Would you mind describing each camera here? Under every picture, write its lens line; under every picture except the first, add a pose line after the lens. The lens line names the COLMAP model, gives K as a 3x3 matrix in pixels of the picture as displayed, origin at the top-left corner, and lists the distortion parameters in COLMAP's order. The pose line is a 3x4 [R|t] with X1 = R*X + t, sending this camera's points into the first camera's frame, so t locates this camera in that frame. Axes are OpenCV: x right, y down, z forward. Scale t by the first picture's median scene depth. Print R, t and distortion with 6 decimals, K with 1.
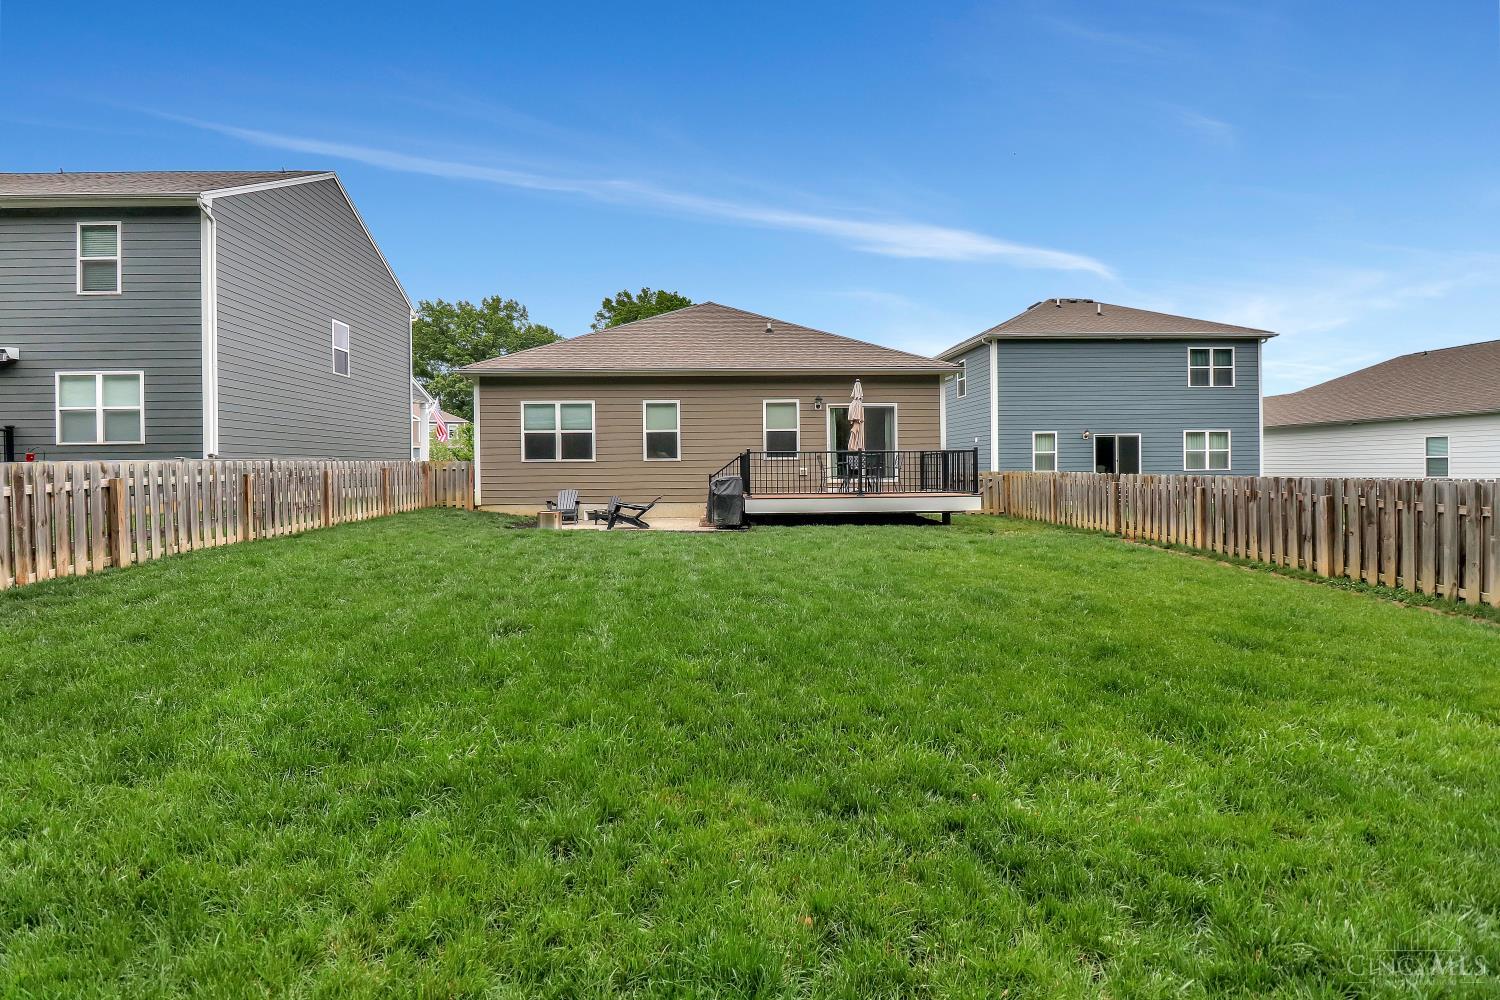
lens RADIAL K [[716.6, 0, 745.1], [0, 716.6, 495.0], [0, 0, 1]] dist [-0.008953, -0.001077]
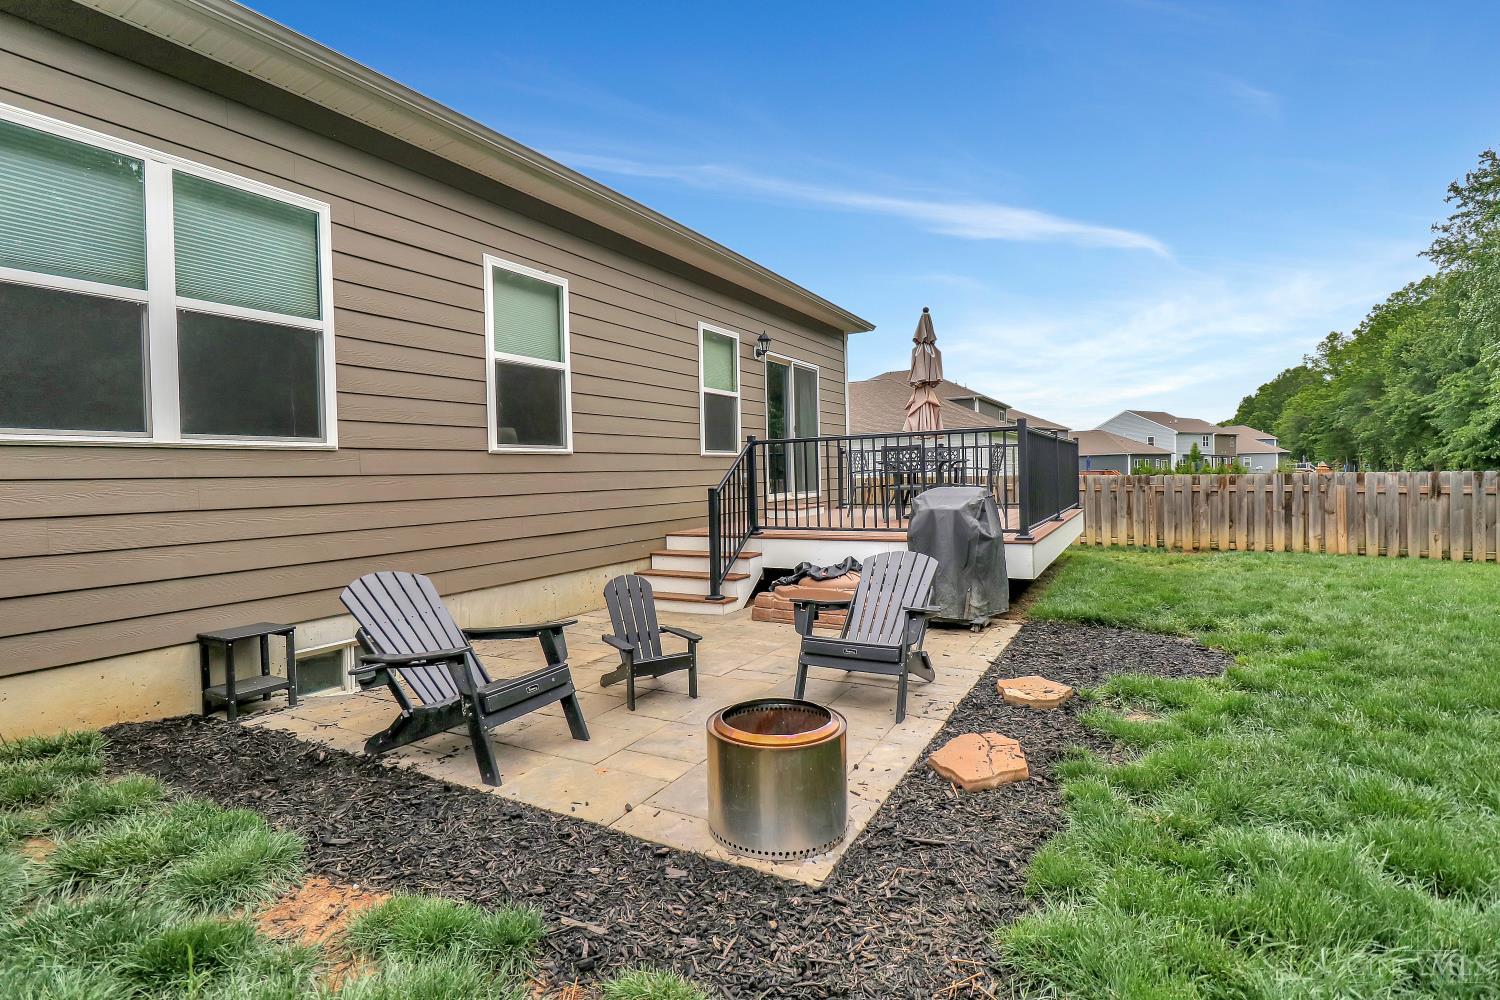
lens RADIAL K [[716.6, 0, 744.6], [0, 716.6, 486.2], [0, 0, 1]] dist [-0.008953, -0.001077]
pose [[0.546092, -0.017377, 0.837545, -0.339909], [0.047742, 0.998806, -0.010405, -0.024486], [-0.836364, 0.045668, 0.546270, 0.744782]]
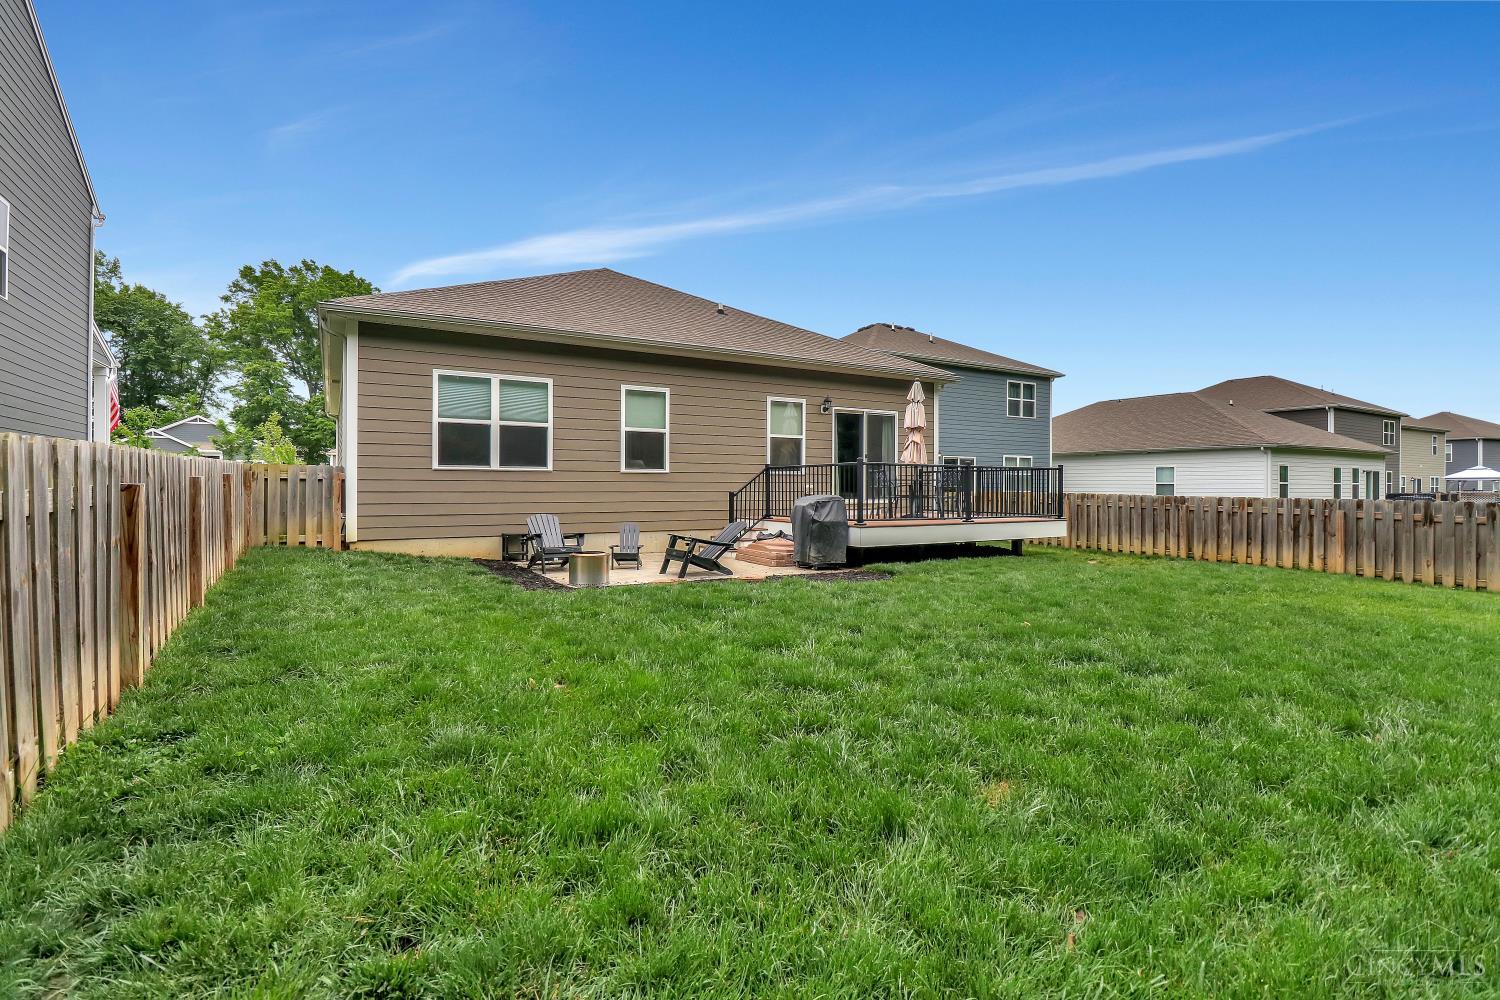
lens RADIAL K [[716.6, 0, 756.8], [0, 716.6, 498.5], [0, 0, 1]] dist [-0.008953, -0.001077]
pose [[0.888294, 0.006530, 0.459229, -0.343791], [0.003127, 0.999790, -0.020264, -0.007653], [-0.459265, 0.019437, 0.888087, 0.327779]]
